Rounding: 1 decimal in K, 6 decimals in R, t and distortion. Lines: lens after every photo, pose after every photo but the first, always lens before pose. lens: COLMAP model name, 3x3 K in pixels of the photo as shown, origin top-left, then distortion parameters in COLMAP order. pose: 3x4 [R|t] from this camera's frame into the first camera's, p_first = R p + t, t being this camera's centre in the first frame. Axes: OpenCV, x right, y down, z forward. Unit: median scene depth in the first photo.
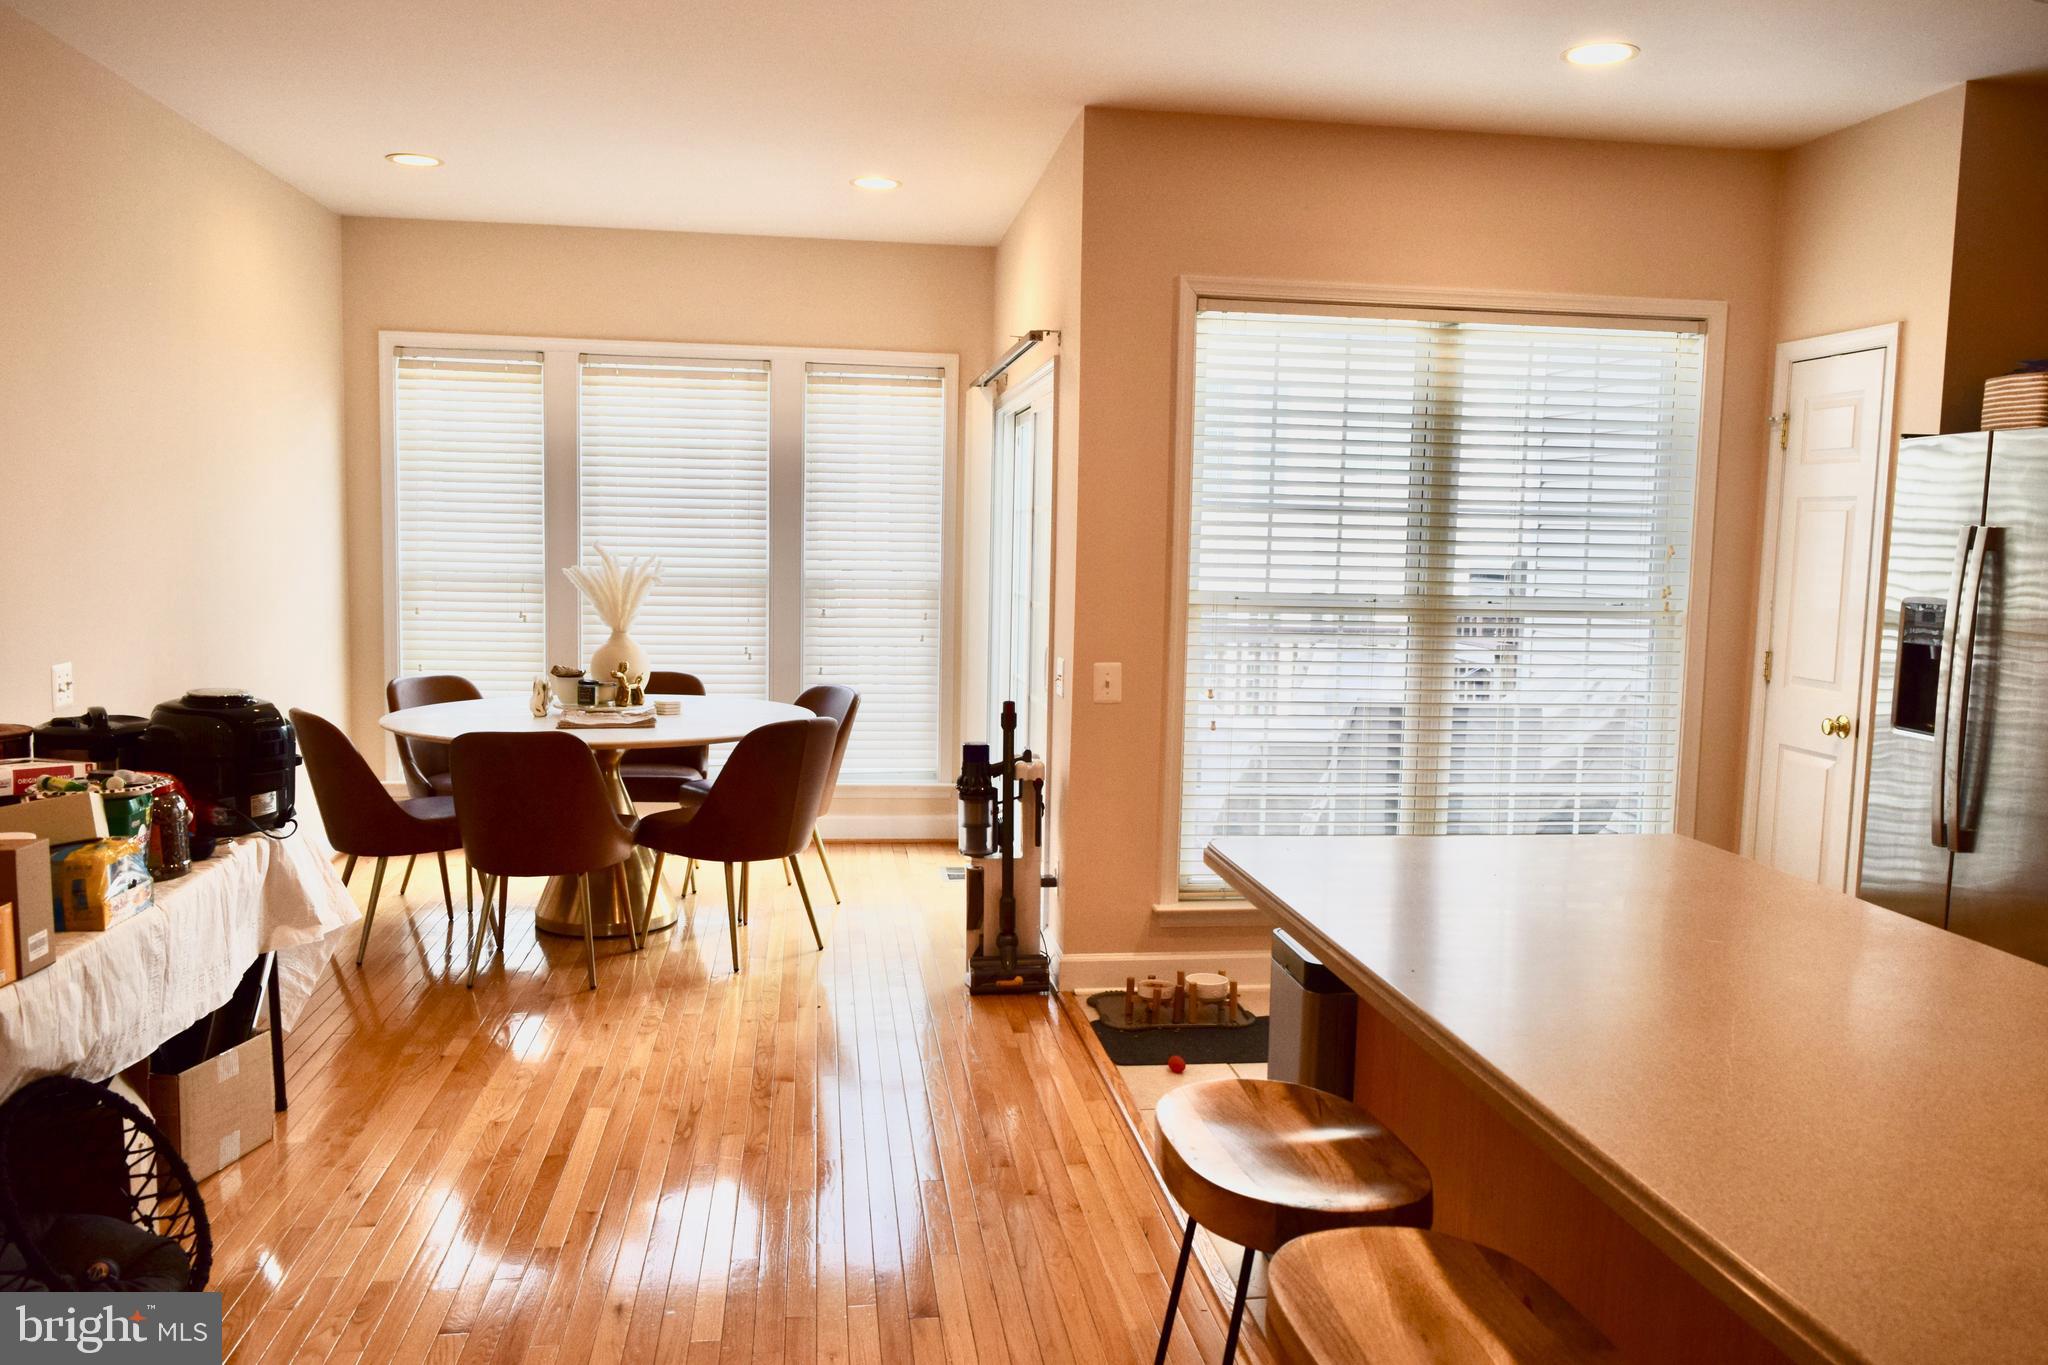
lens RADIAL K [[1595.3, 0, 1024.0], [0, 1595.3, 682.5], [0, 0, 1]] dist [-0.008758, -0.041917]
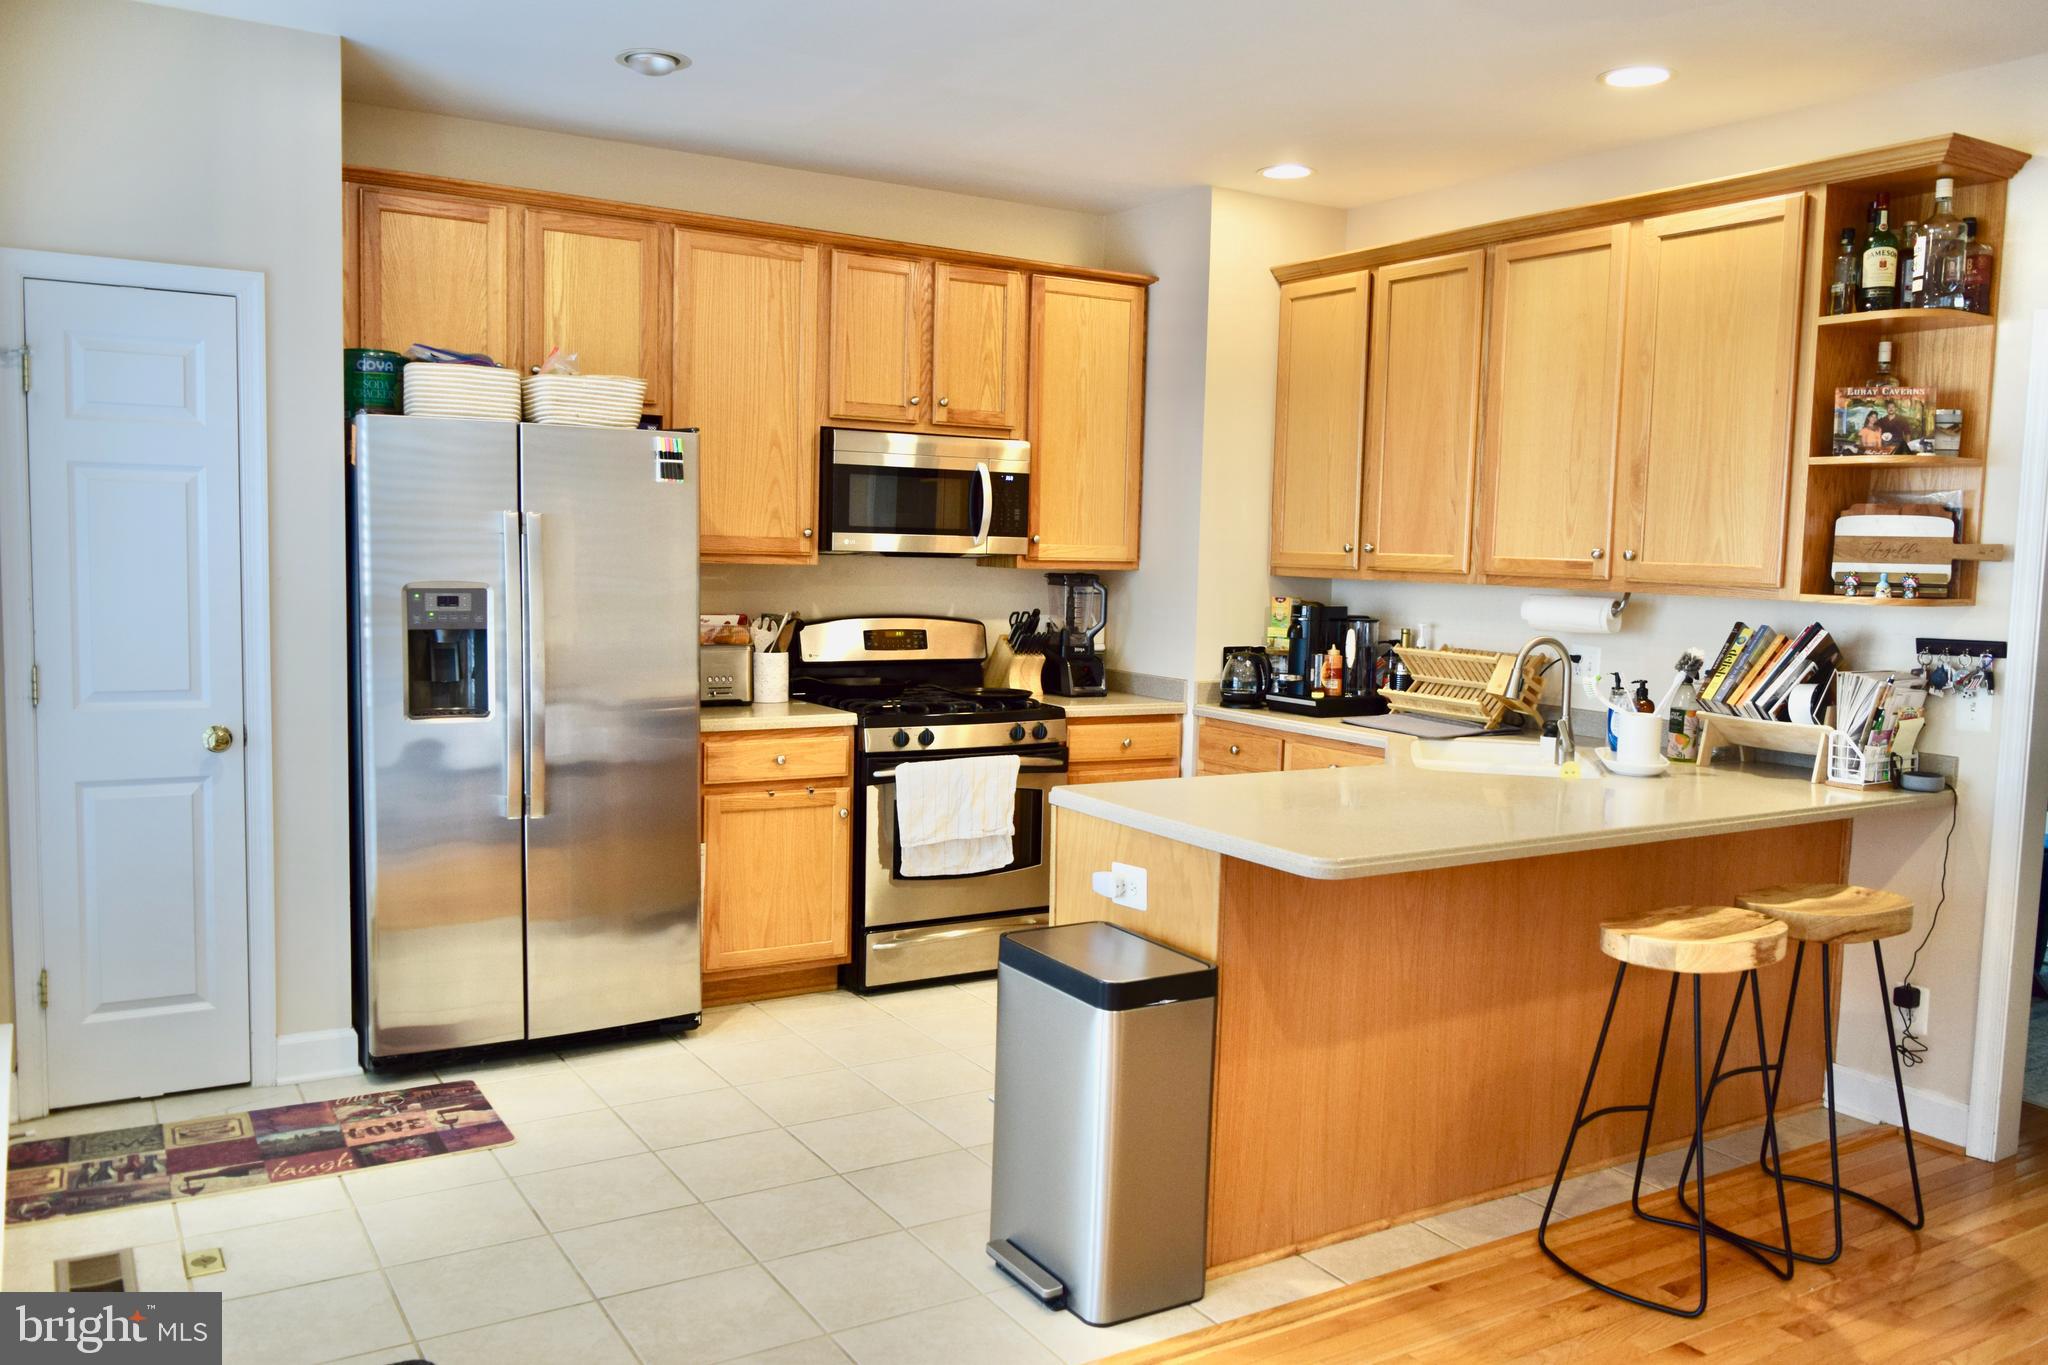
lens RADIAL K [[1589.2, 0, 1024.0], [0, 1589.2, 682.5], [0, 0, 1]] dist [-0.022920, 0.015020]
pose [[-0.404387, -0.116795, 0.907100, -0.402393], [0.049410, 0.987574, 0.149184, -0.100235], [-0.913252, 0.105148, -0.393591, 0.883469]]
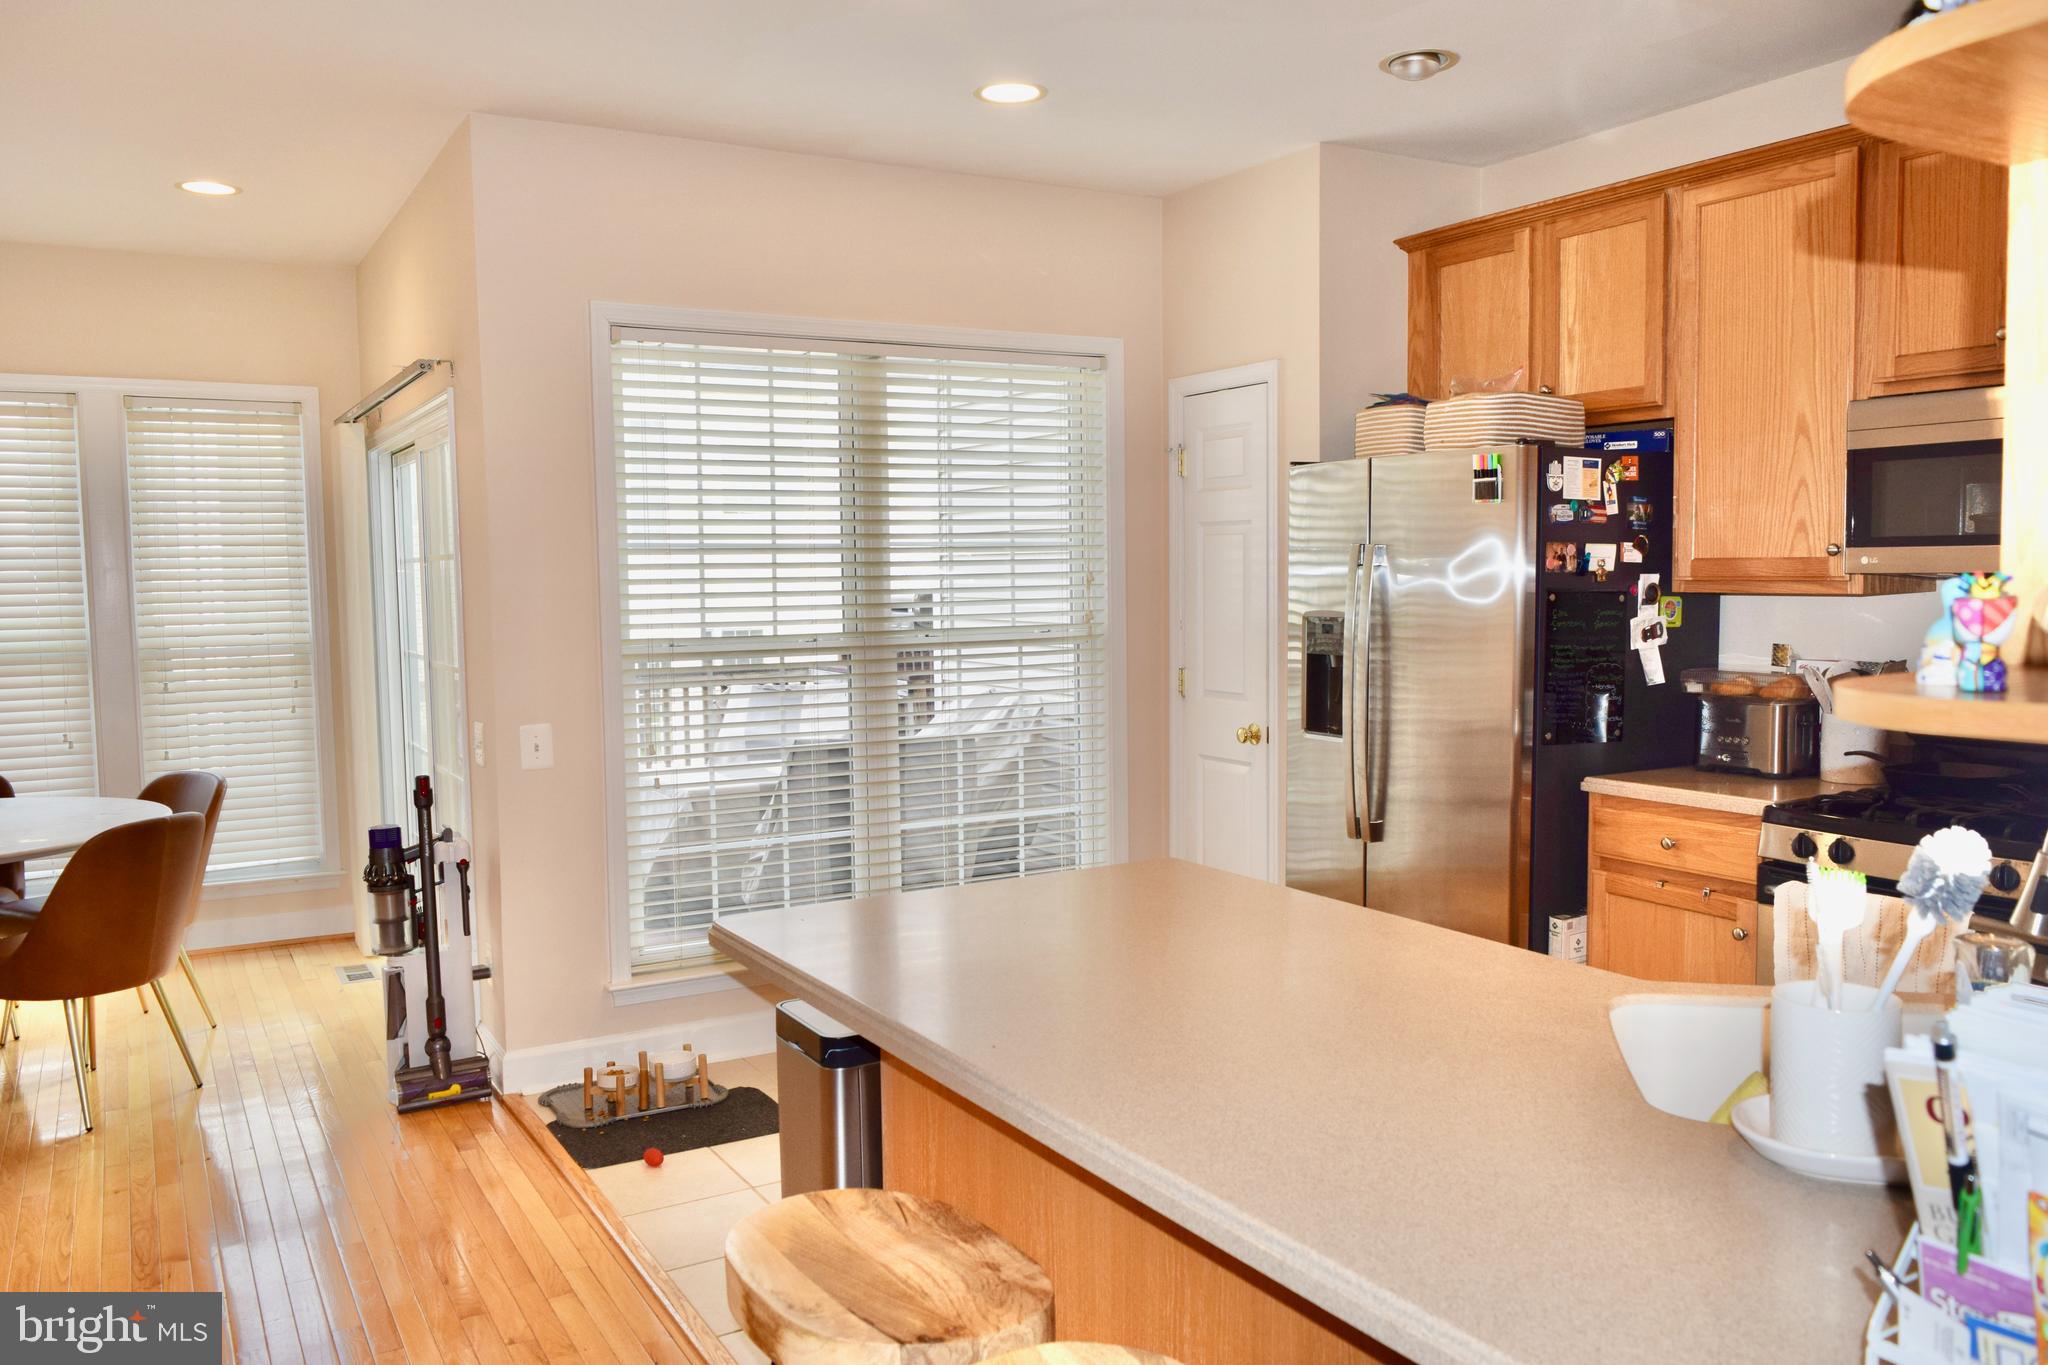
lens RADIAL K [[1589.2, 0, 1024.0], [0, 1589.2, 682.5], [0, 0, 1]] dist [-0.022920, 0.015020]
pose [[0.923037, -0.062858, 0.379542, -0.031226], [0.071680, 0.997386, -0.009142, -0.007923], [-0.377975, 0.035644, 0.925129, 0.058920]]
